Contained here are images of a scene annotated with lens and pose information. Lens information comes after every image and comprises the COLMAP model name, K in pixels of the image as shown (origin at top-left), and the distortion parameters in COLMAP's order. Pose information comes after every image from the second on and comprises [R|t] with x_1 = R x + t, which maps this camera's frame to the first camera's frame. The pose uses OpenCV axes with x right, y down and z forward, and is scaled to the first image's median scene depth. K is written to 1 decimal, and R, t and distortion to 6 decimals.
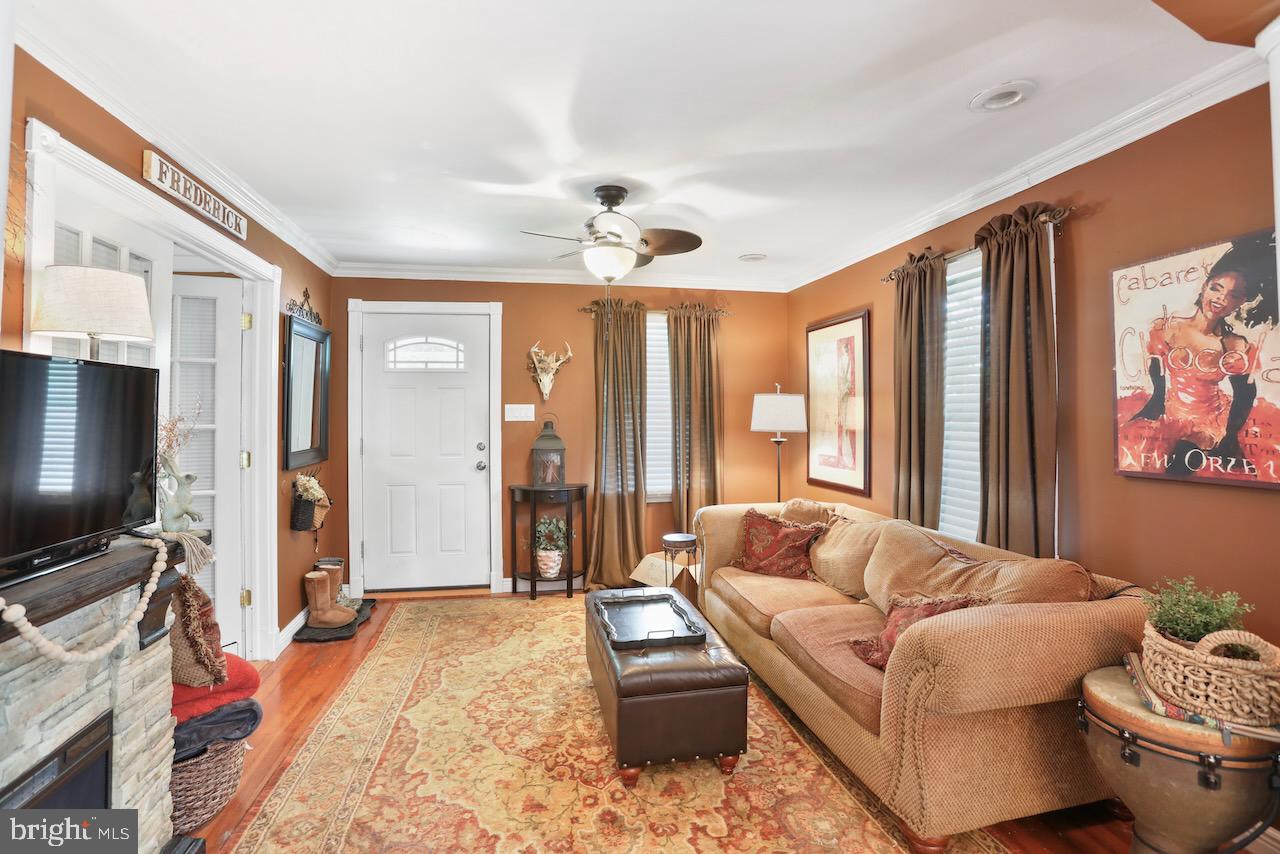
lens RADIAL K [[595.4, 0, 618.5], [0, 595.4, 404.4], [0, 0, 1]] dist [-0.033680, 0.010307]
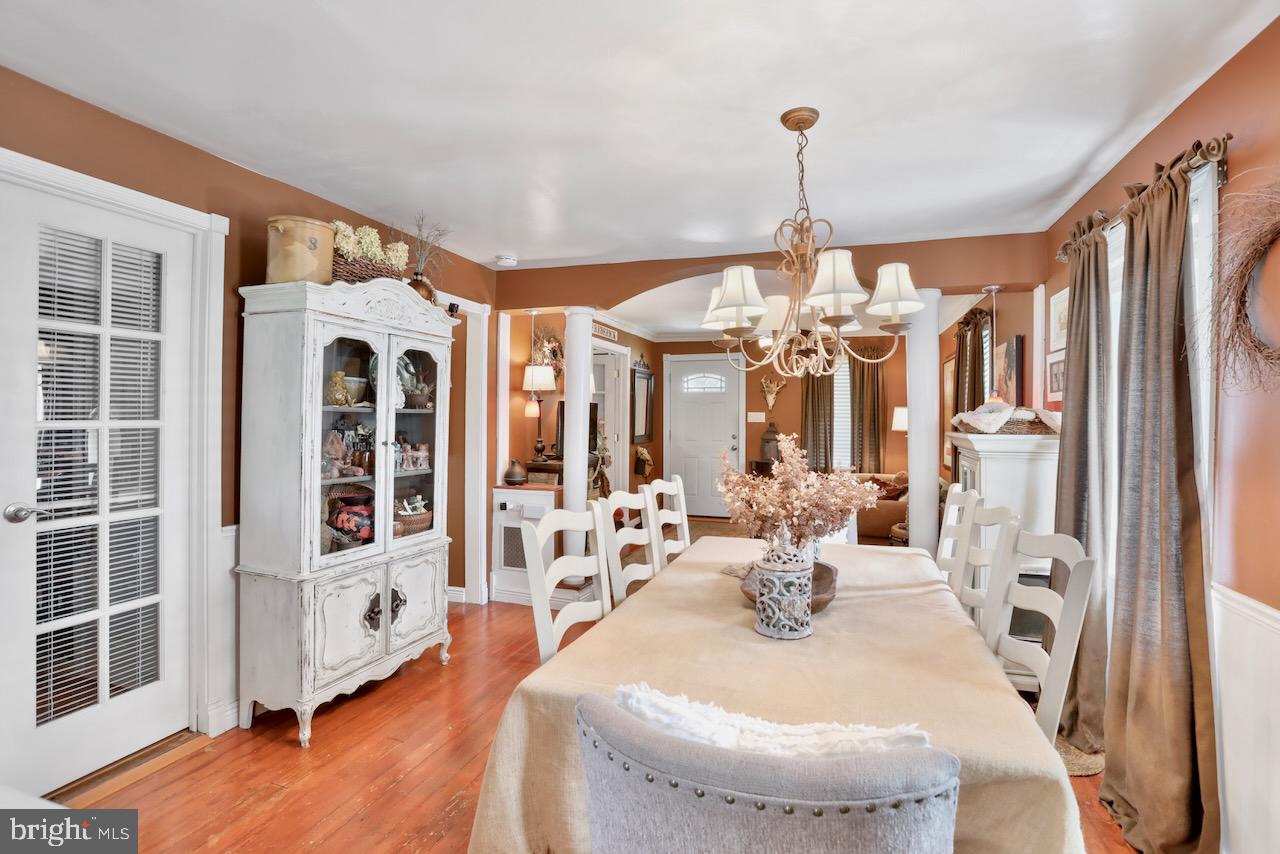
lens RADIAL K [[595.4, 0, 639.7], [0, 595.4, 413.2], [0, 0, 1]] dist [-0.033680, 0.010307]
pose [[0.877518, 0.007546, -0.479485, 0.595961], [-0.002390, 0.999933, 0.011363, -0.026457], [0.479538, -0.008825, 0.877476, -1.068839]]
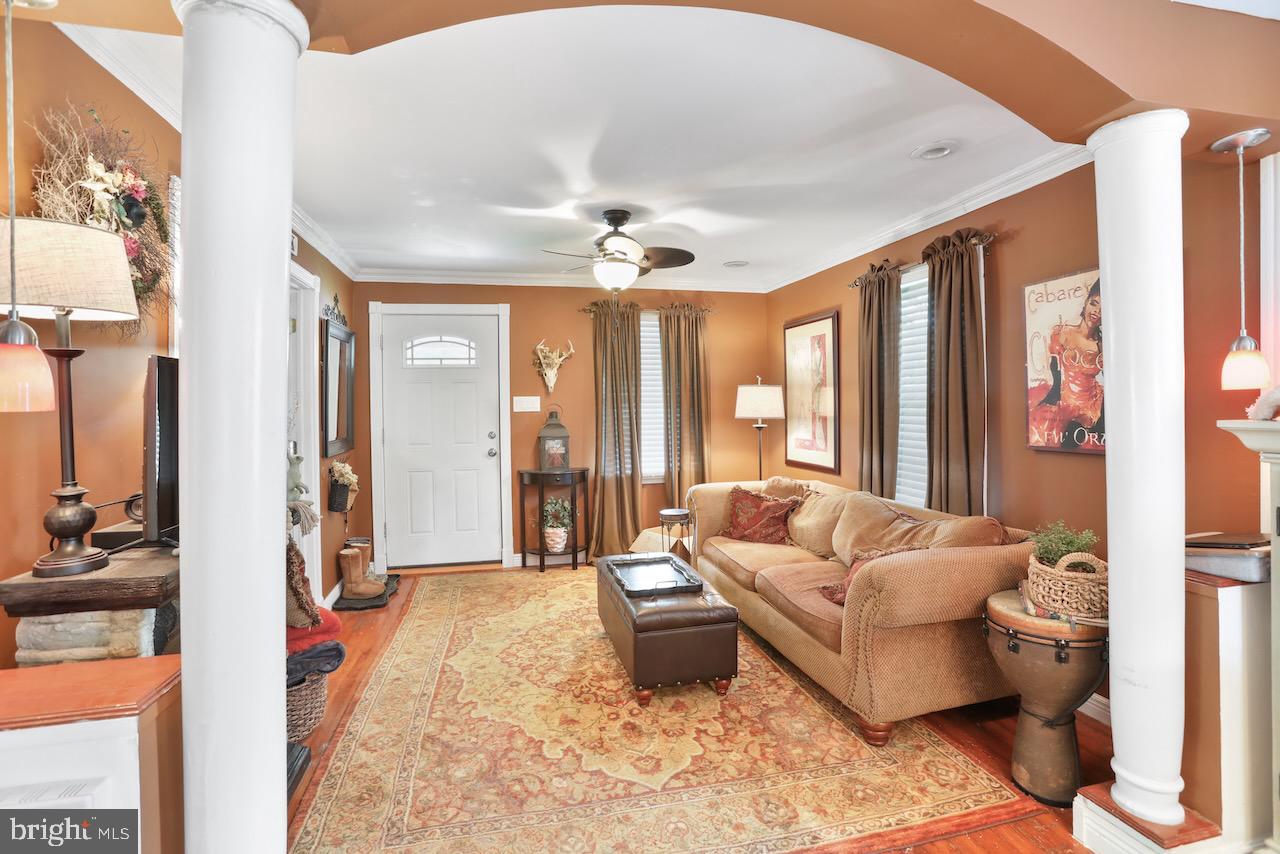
lens RADIAL K [[595.4, 0, 620.0], [0, 595.4, 400.7], [0, 0, 1]] dist [-0.033680, 0.010307]
pose [[0.999371, -0.009999, 0.034011, -0.052669], [0.009625, 0.999892, 0.011144, -0.005092], [-0.034118, -0.010809, 0.999359, -0.183407]]
